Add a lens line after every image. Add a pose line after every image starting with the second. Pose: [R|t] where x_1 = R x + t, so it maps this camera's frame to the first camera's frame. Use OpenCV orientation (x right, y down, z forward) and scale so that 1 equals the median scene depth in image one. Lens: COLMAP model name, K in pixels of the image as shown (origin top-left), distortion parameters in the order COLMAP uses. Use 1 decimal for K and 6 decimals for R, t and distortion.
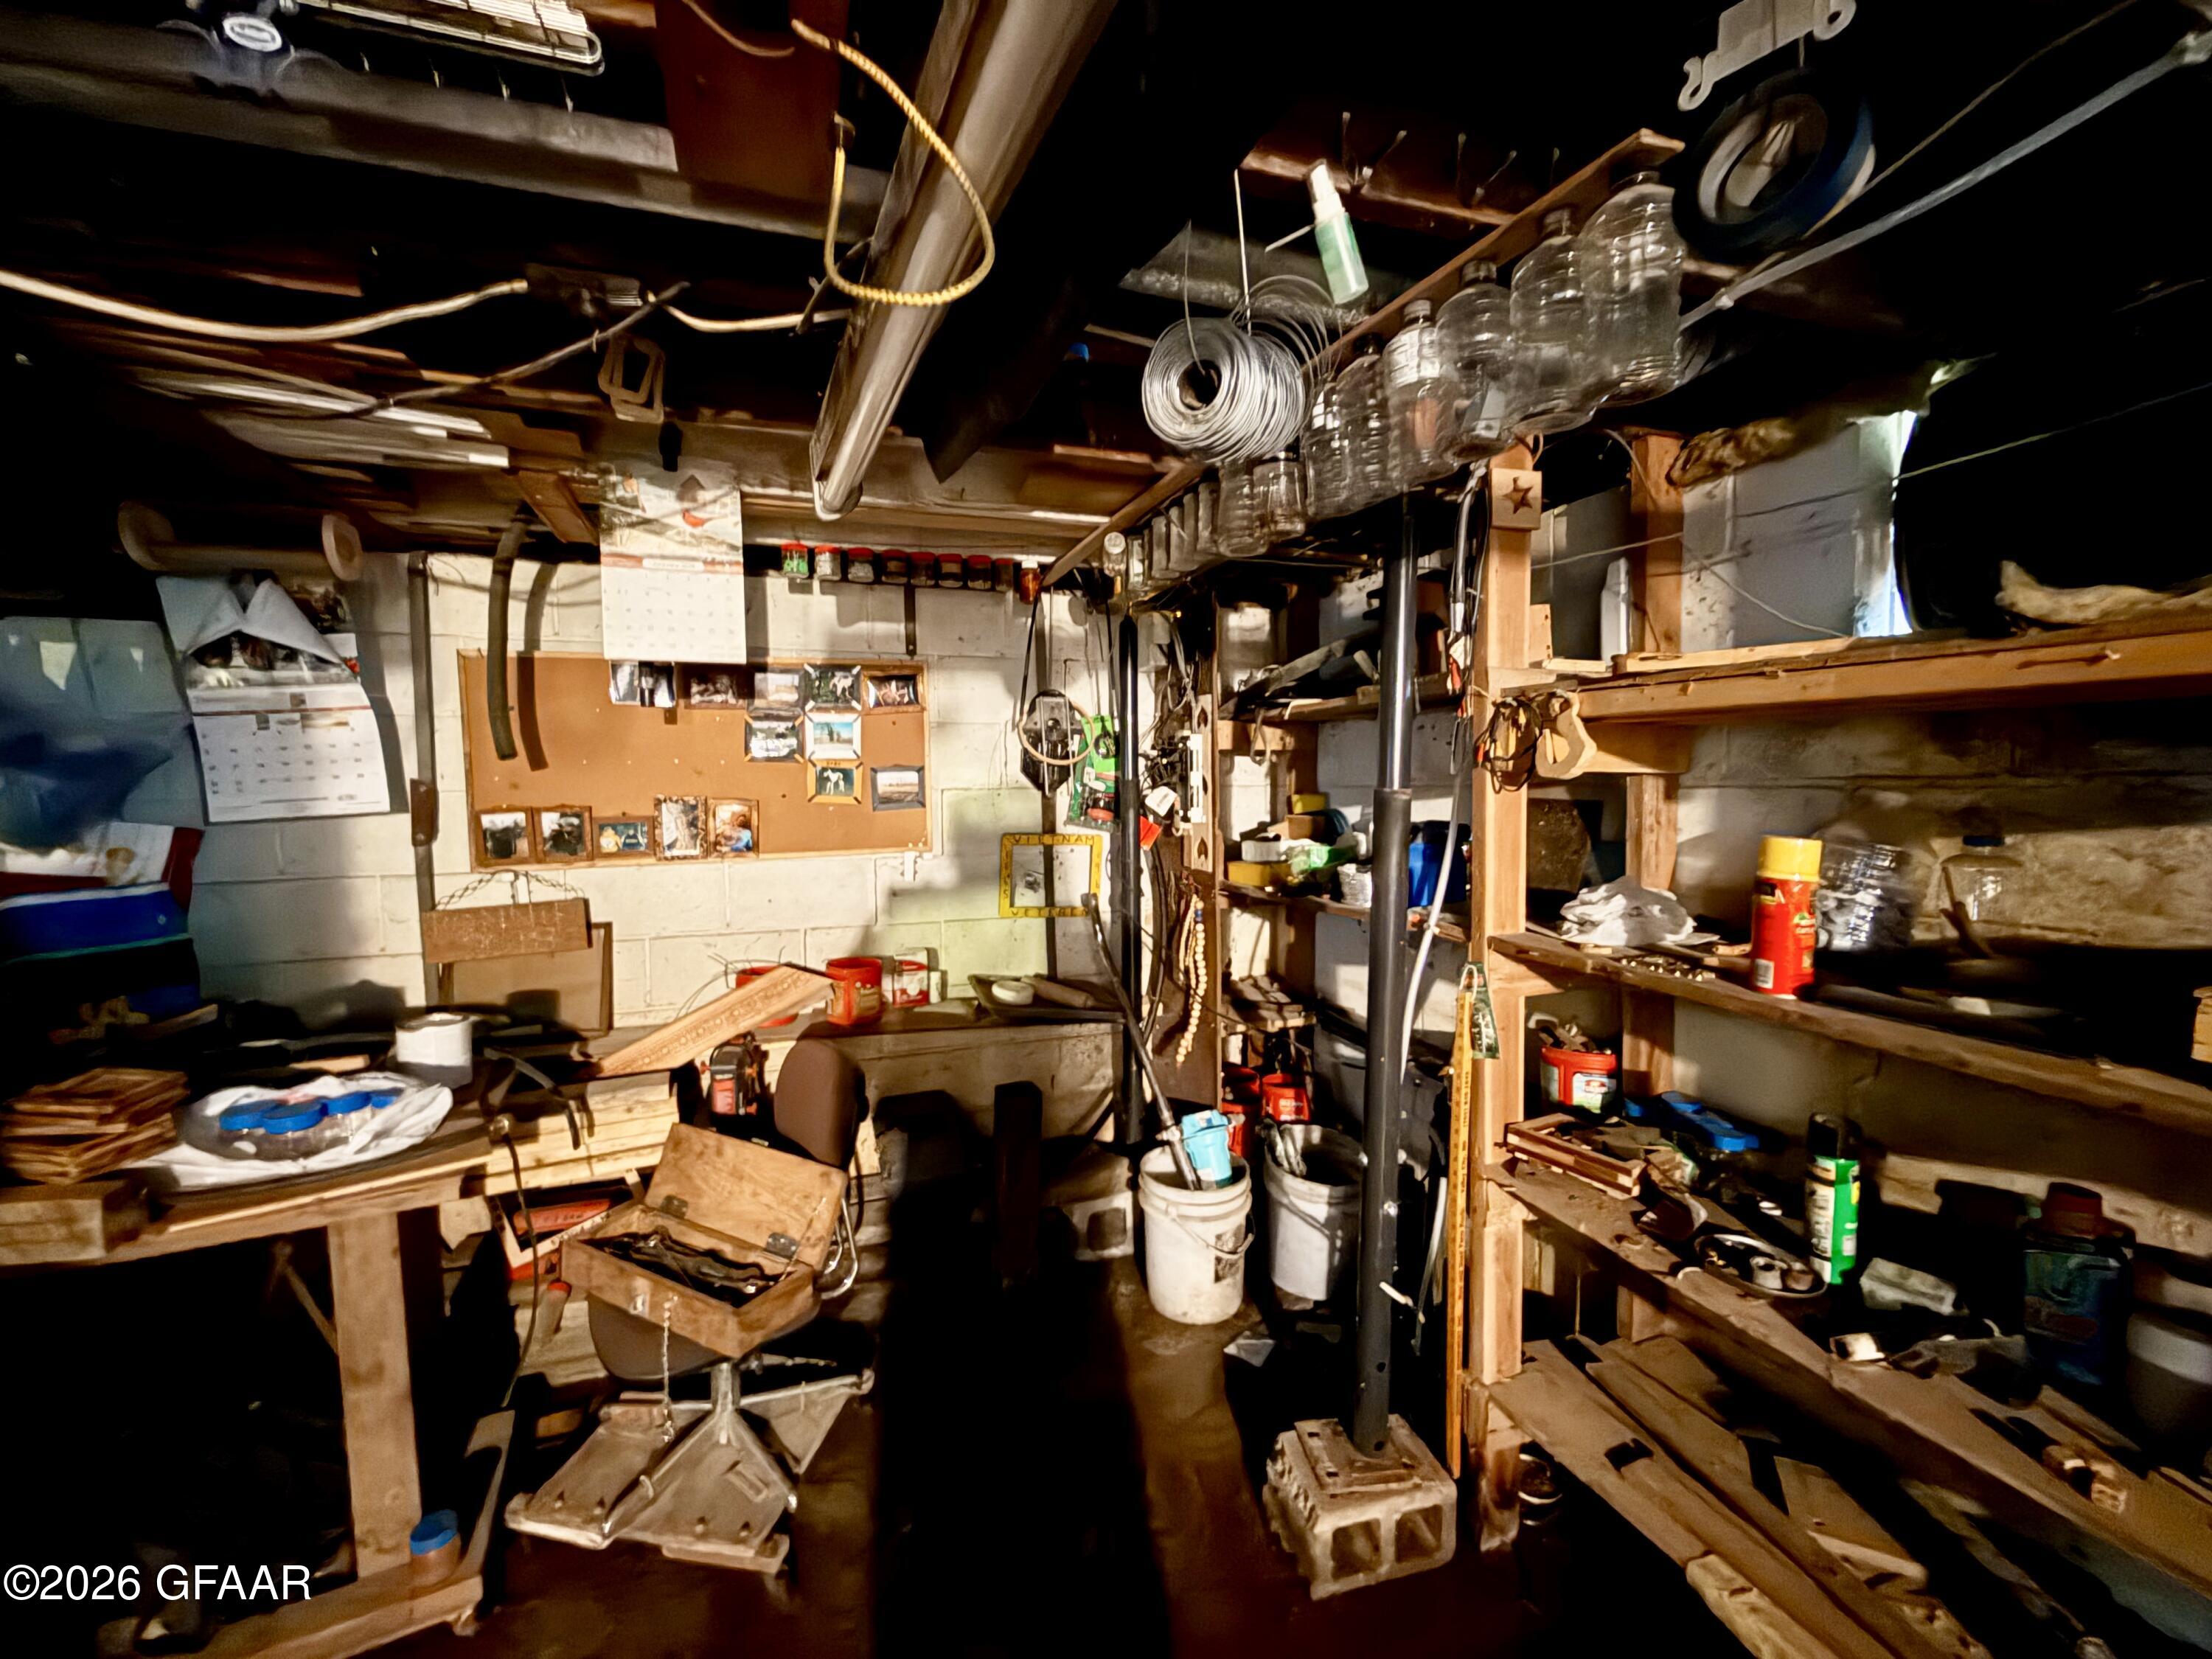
lens RADIAL K [[878.5, 0, 1105.3], [0, 878.5, 832.2], [0, 0, 1]] dist [0.000721, 0.000484]
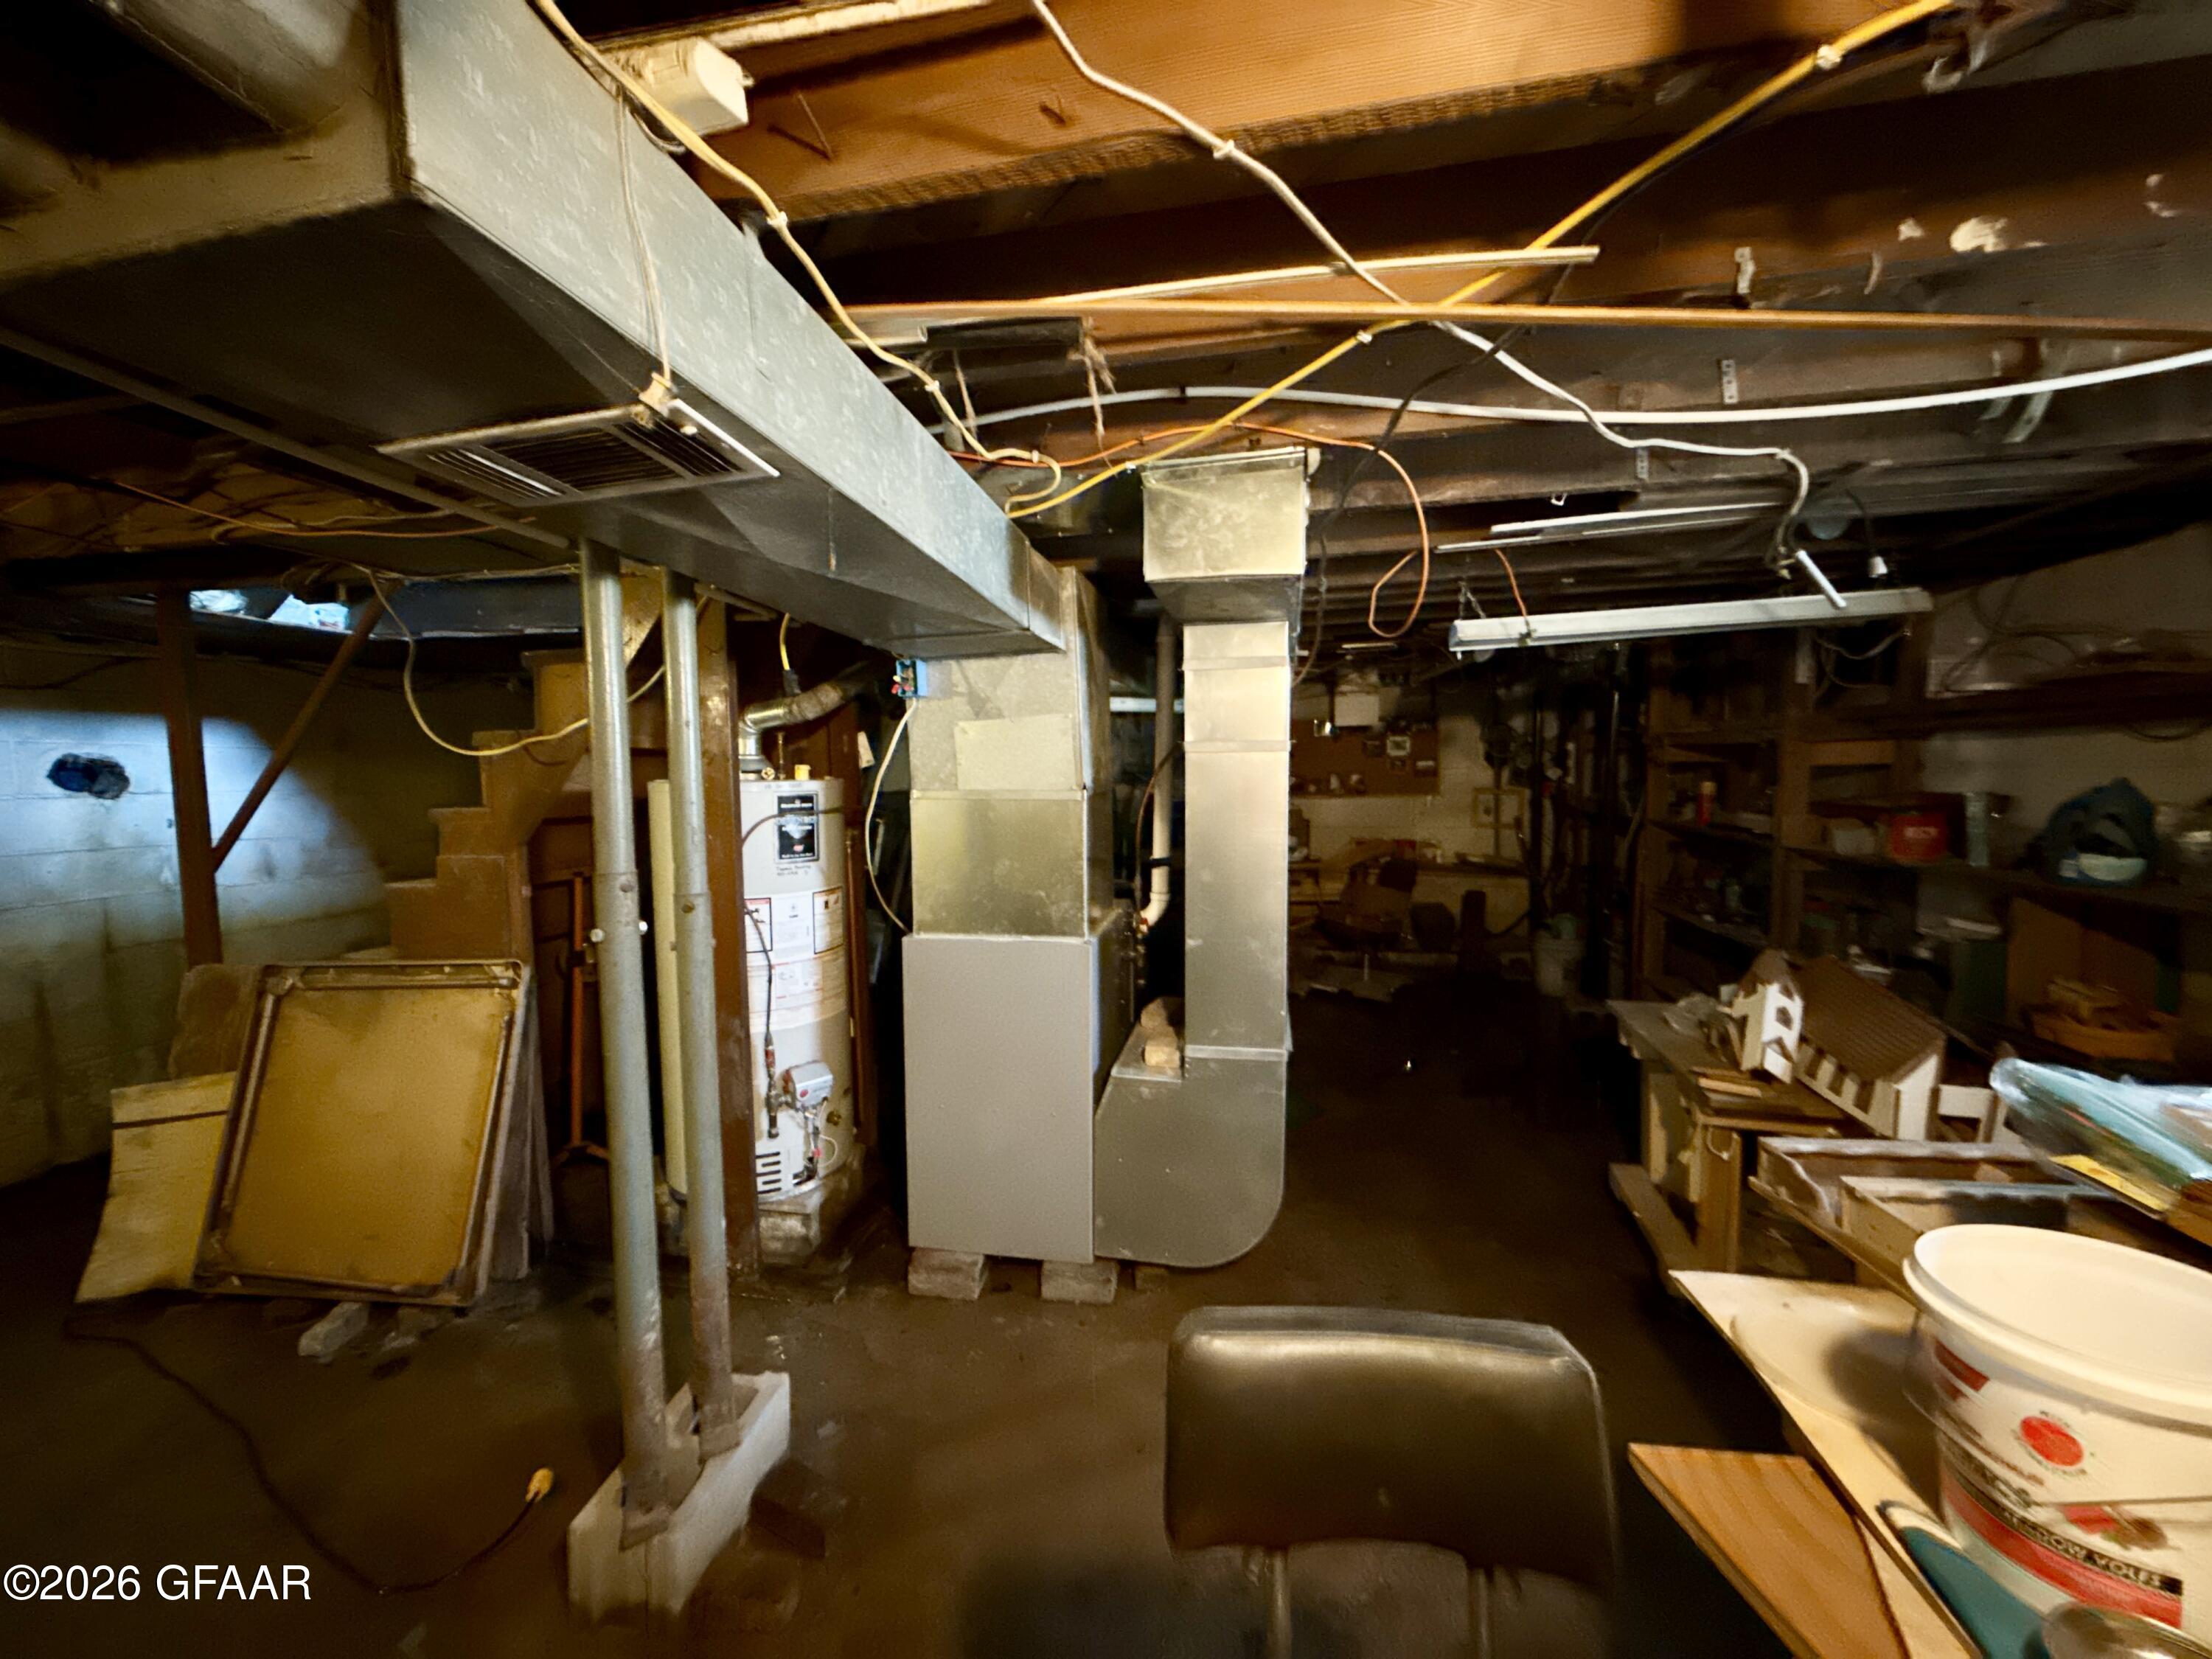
lens RADIAL K [[878.5, 0, 1090.6], [0, 878.5, 833.3], [0, 0, 1]] dist [0.000721, 0.000484]
pose [[0.873252, 0.031938, -0.486221, 0.123765], [-0.026315, 0.999485, 0.018391, 0.101840], [0.486557, -0.003265, 0.873642, -1.441650]]
